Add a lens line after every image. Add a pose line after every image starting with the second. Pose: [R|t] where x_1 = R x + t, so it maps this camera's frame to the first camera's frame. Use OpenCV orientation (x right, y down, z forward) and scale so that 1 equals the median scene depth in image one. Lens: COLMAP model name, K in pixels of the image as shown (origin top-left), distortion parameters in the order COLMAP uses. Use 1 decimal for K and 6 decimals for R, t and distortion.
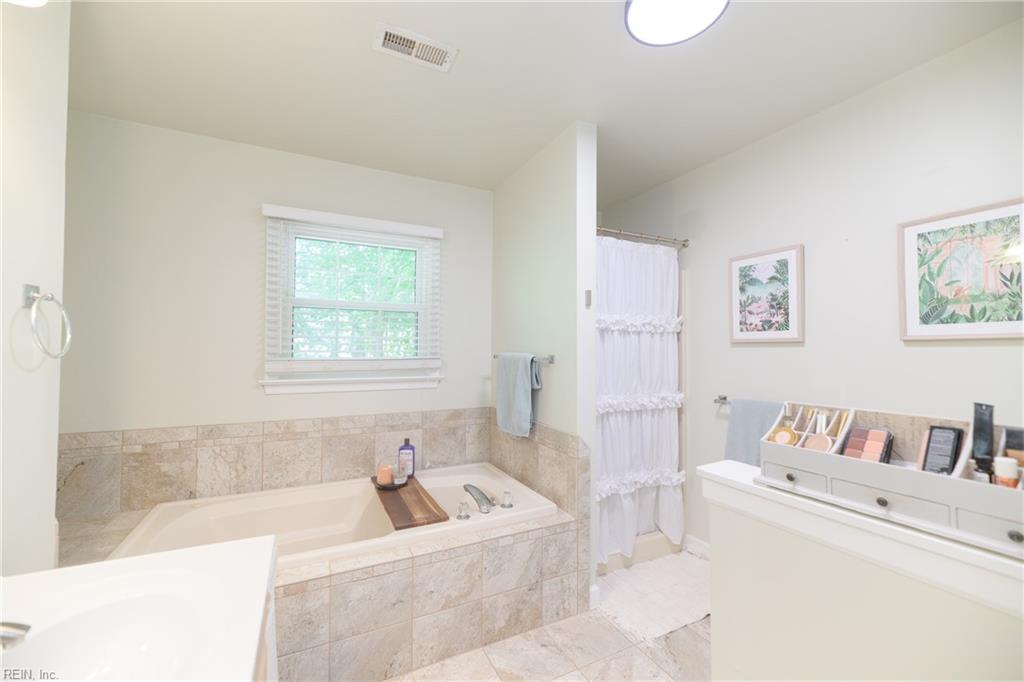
lens RADIAL K [[410.0, 0, 512.0], [0, 410.0, 341.0], [0, 0, 1]] dist [0.009298, 0.000118]
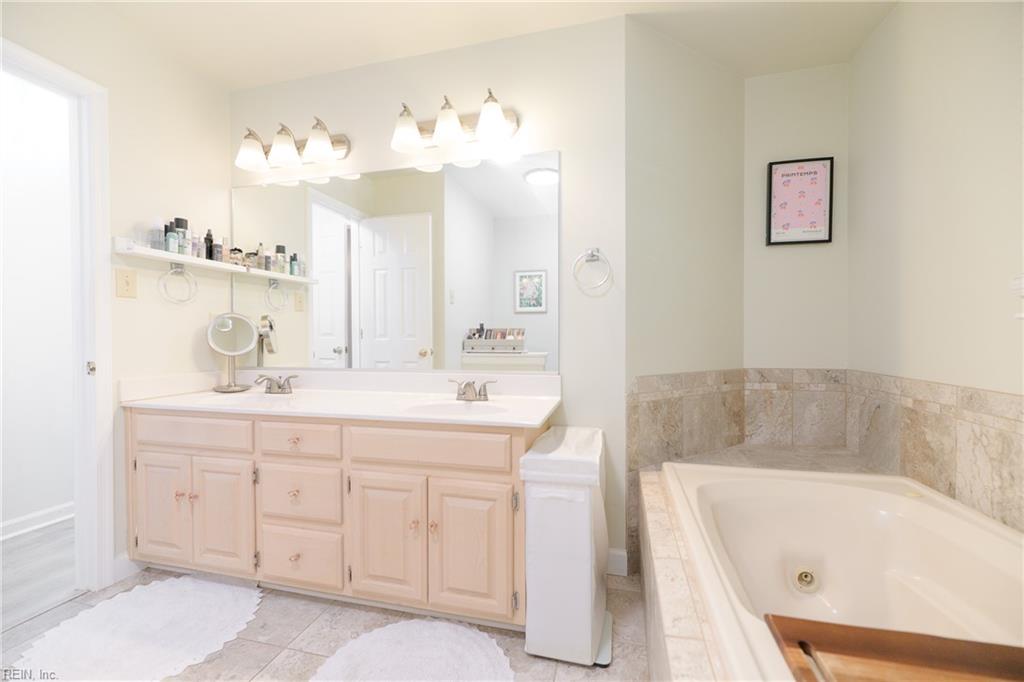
lens RADIAL K [[410.0, 0, 512.0], [0, 410.0, 341.0], [0, 0, 1]] dist [0.009298, 0.000118]
pose [[-0.654732, 0.006335, -0.755834, 0.186812], [0.023423, 0.999655, -0.011911, 0.125532], [0.755498, -0.025502, -0.654654, 0.893227]]
